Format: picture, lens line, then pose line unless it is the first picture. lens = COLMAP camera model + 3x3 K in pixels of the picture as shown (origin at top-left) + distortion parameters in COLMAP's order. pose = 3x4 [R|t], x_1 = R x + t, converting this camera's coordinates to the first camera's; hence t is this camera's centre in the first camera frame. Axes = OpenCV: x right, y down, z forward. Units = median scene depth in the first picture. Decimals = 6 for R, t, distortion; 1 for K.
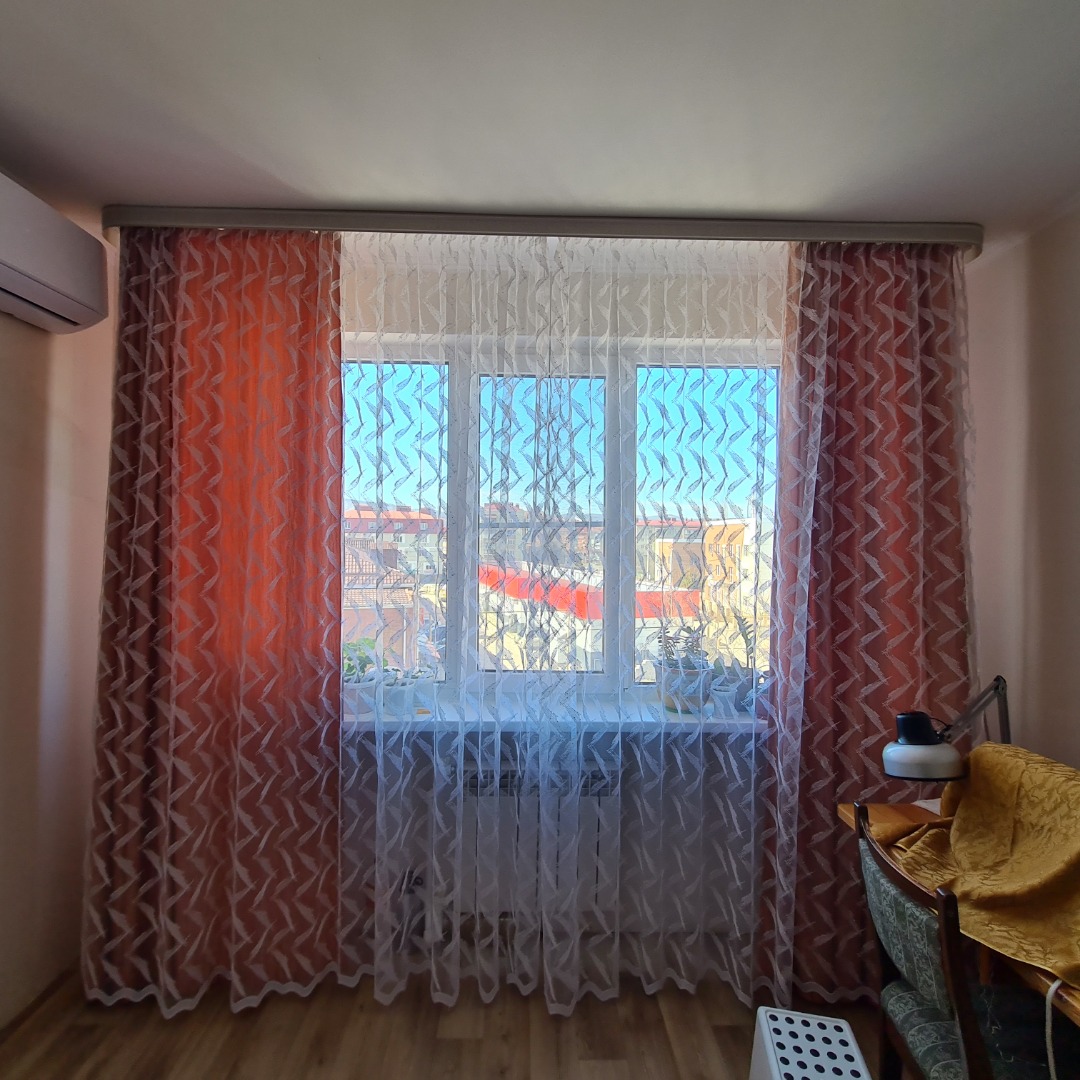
lens RADIAL K [[586.4, 0, 528.9], [0, 586.4, 532.6], [0, 0, 1]] dist [-0.001197, 0.000926]
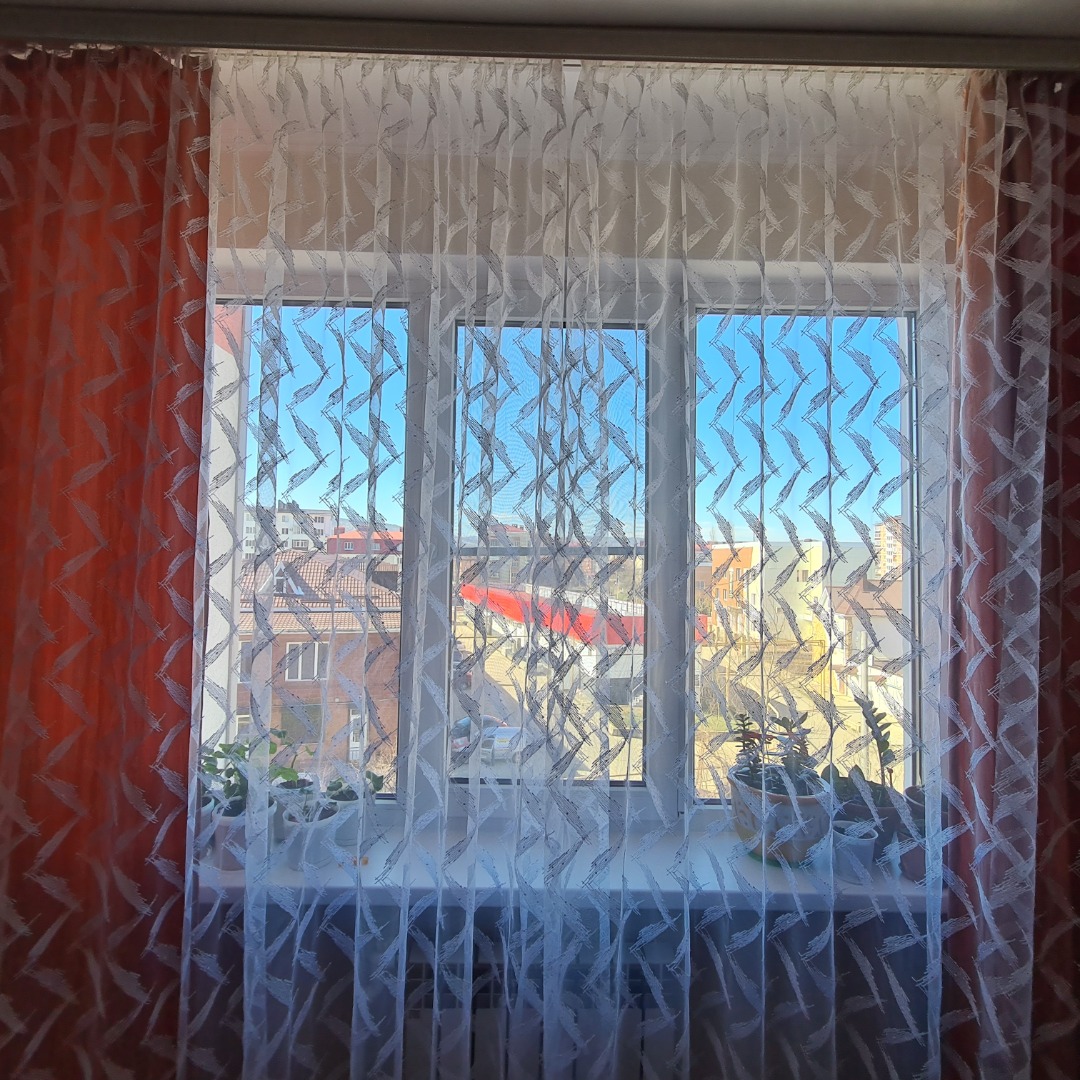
lens RADIAL K [[586.4, 0, 528.9], [0, 586.4, 532.6], [0, 0, 1]] dist [-0.001197, 0.000926]
pose [[0.999955, 0.007539, -0.005764, 0.004103], [-0.007750, 0.999265, -0.037530, -0.011627], [0.005477, 0.037573, 0.999279, 0.429370]]
